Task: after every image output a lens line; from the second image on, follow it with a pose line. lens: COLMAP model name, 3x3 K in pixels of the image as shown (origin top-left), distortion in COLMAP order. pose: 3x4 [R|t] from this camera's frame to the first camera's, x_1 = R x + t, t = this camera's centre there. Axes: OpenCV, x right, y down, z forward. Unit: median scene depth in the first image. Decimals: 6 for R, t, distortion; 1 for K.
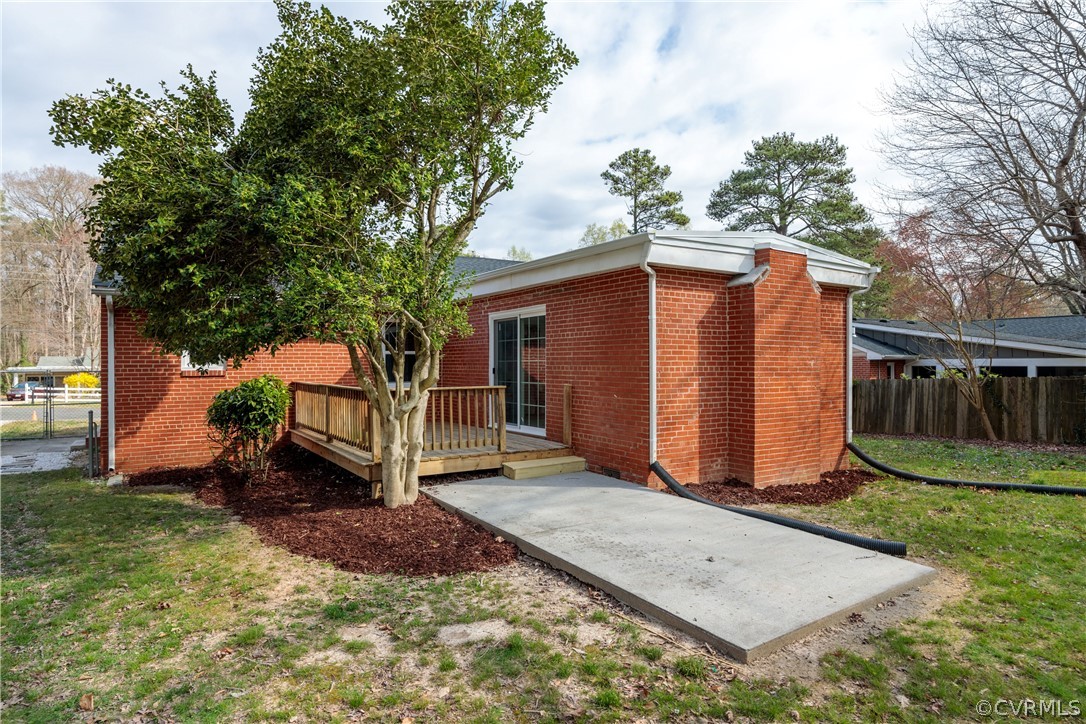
lens RADIAL K [[584.6, 0, 492.1], [0, 584.6, 374.3], [0, 0, 1]] dist [-0.016328, 0.003746]
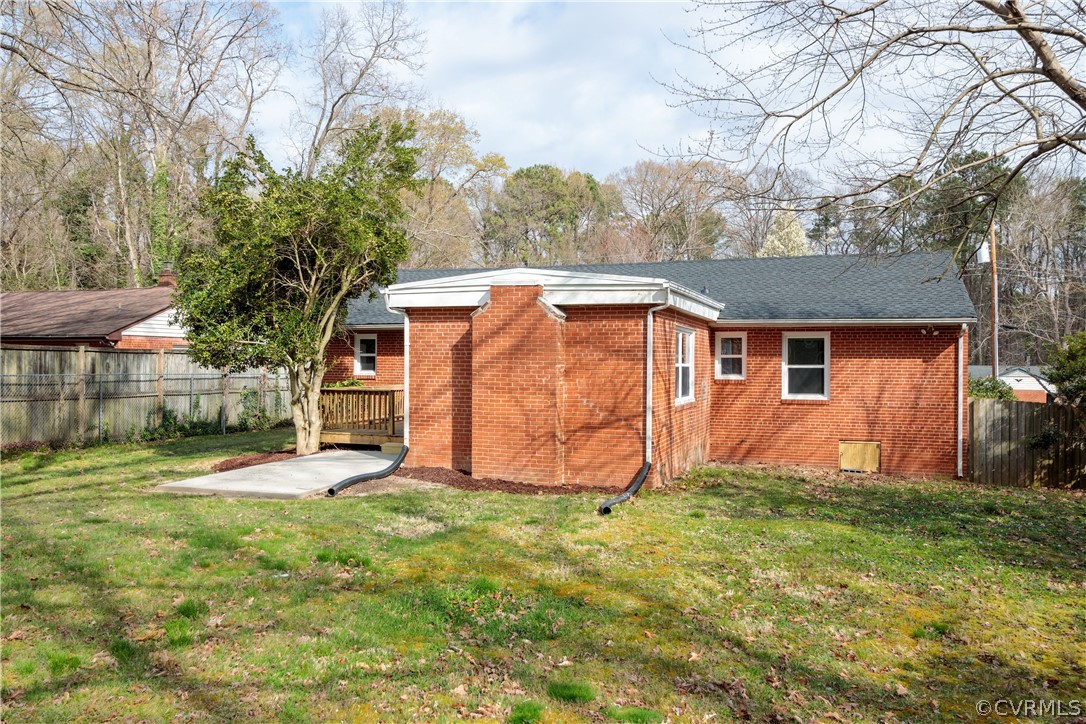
lens RADIAL K [[823.0, 0, 545.9], [0, 823.0, 358.7], [0, 0, 1]] dist [-0.014067, 0.001483]
pose [[0.656661, 0.004594, -0.754172, 1.790510], [-0.027486, 0.999463, -0.017844, -0.031908], [0.753685, 0.032446, 0.656434, -0.054076]]
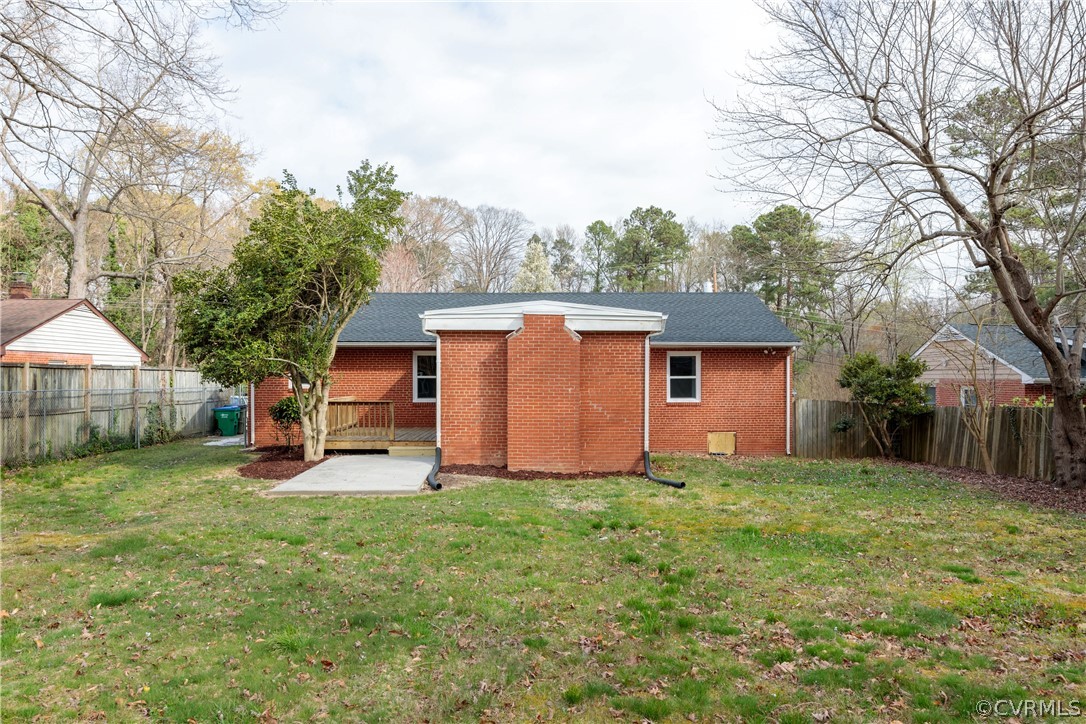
lens RADIAL K [[736.1, 0, 540.6], [0, 736.1, 358.2], [0, 0, 1]] dist [-0.004721, 0.001753]
pose [[0.881840, -0.007180, -0.471495, 1.365435], [-0.014765, 0.998973, -0.042827, -0.017306], [0.471318, 0.044729, 0.880828, -0.647903]]
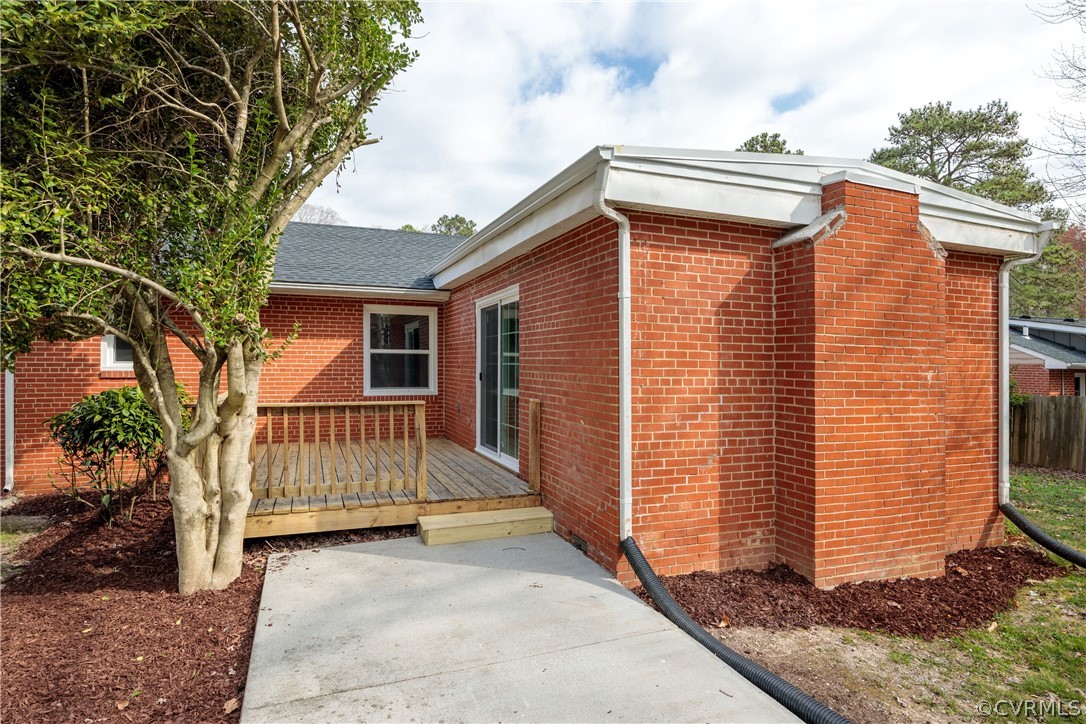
lens RADIAL K [[579.7, 0, 537.9], [0, 579.7, 361.6], [0, 0, 1]] dist [0.007552, -0.009418]
pose [[0.988519, 0.012859, -0.150551, 0.245617], [-0.016743, 0.999558, -0.024556, -0.011757], [0.150168, 0.026795, 0.988297, 0.354929]]
